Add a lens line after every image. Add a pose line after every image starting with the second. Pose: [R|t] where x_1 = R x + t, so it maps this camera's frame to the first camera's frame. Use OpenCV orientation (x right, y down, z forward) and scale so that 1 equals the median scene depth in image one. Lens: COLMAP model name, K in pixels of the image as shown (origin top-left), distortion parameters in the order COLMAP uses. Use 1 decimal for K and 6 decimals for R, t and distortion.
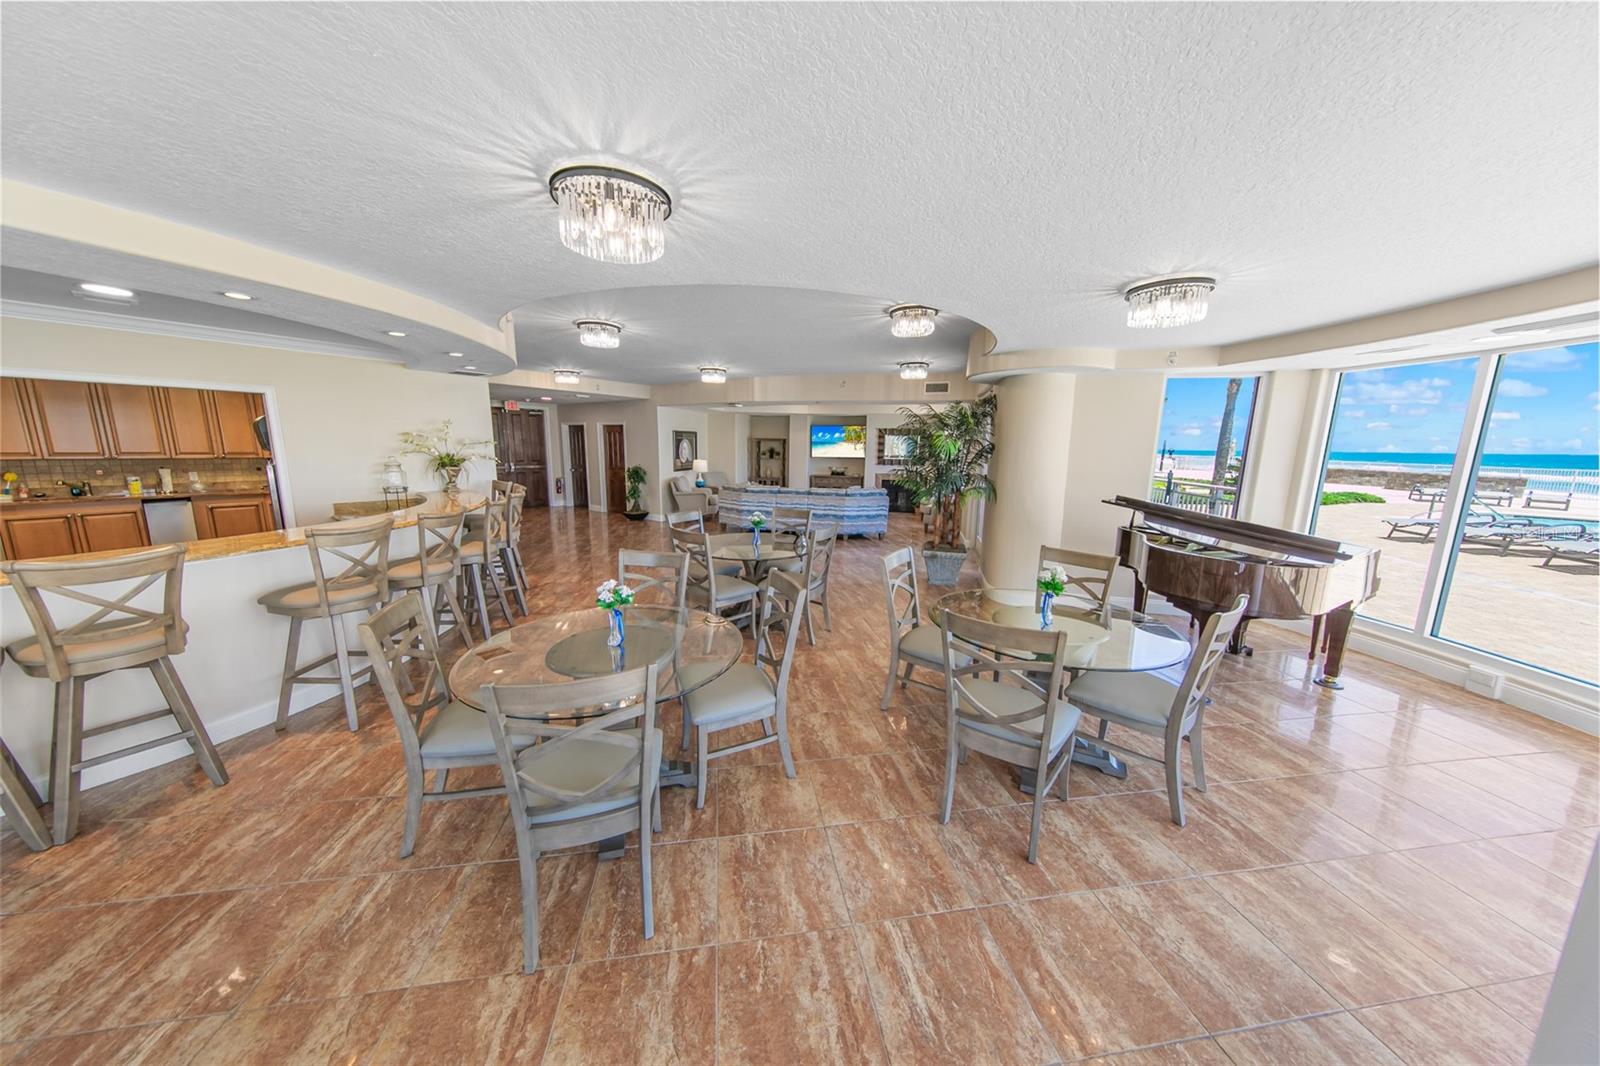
lens RADIAL K [[556.7, 0, 800.0], [0, 556.7, 533.0], [0, 0, 1]] dist [0.000065, -0.000016]
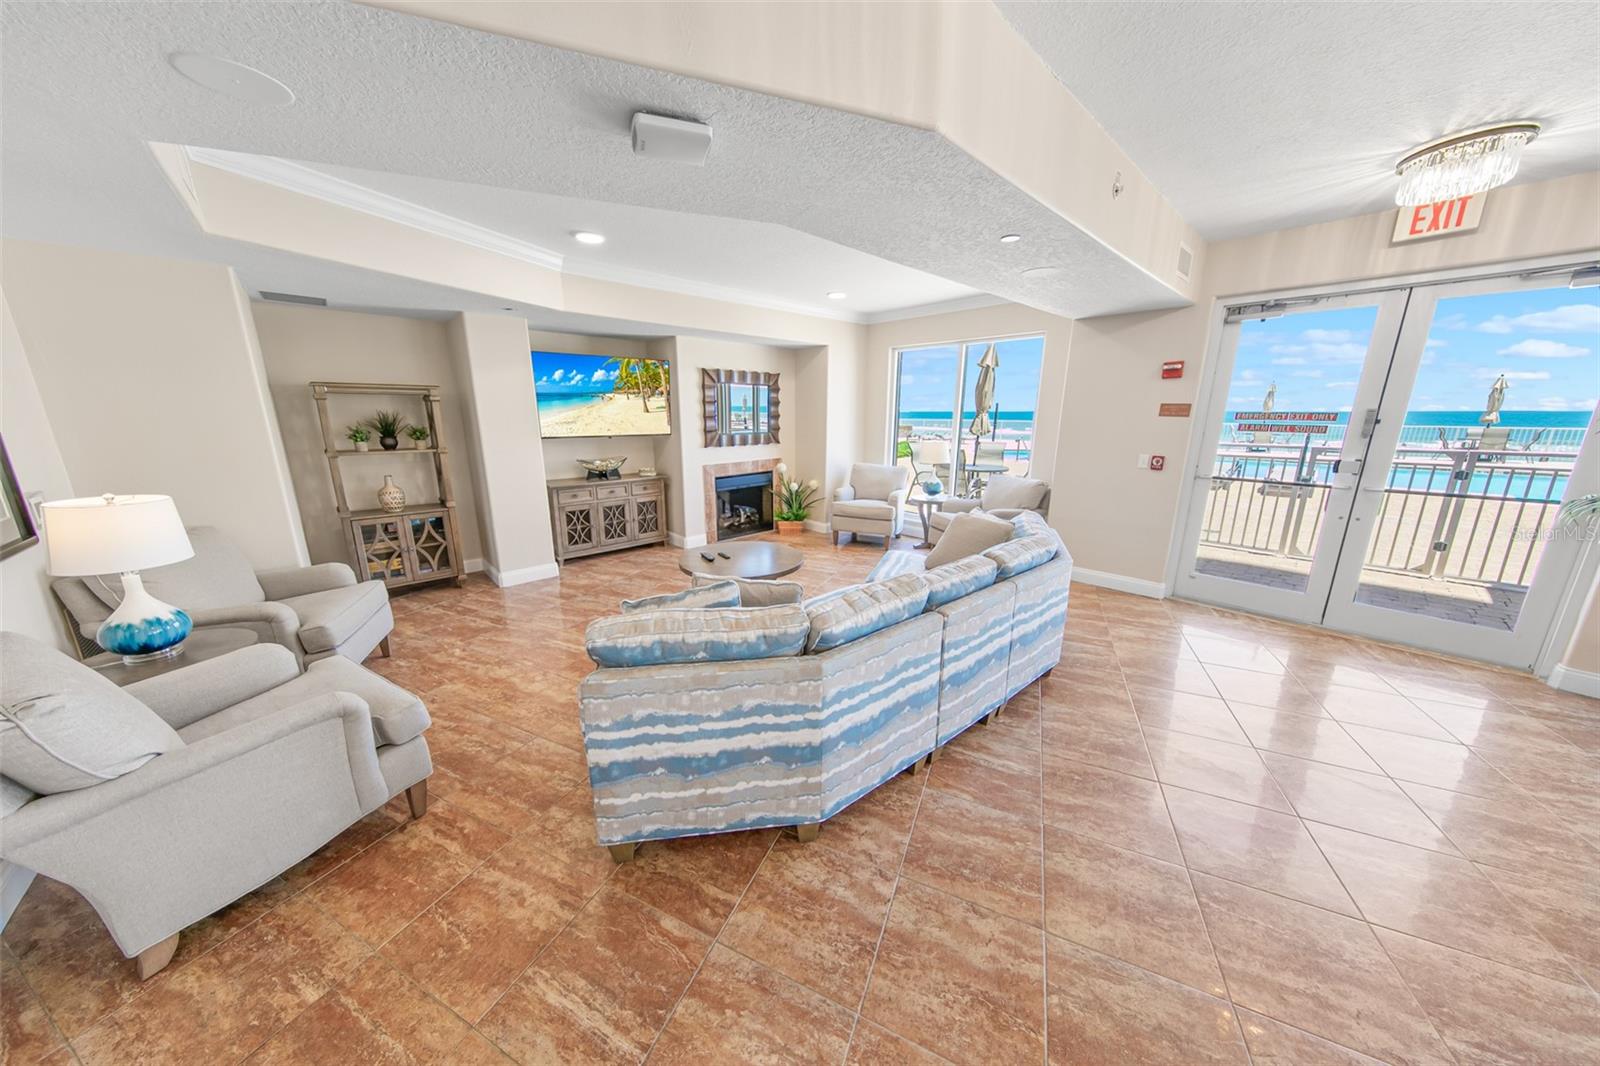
lens RADIAL K [[491.7, 0, 800.0], [0, 491.7, 533.0], [0, 0, 1]] dist [0.000494, 0.000046]
pose [[0.583905, -0.203355, 0.785940, -0.163189], [0.129866, 0.979049, 0.156838, -0.105417], [-0.801368, 0.010489, 0.598080, 0.678944]]
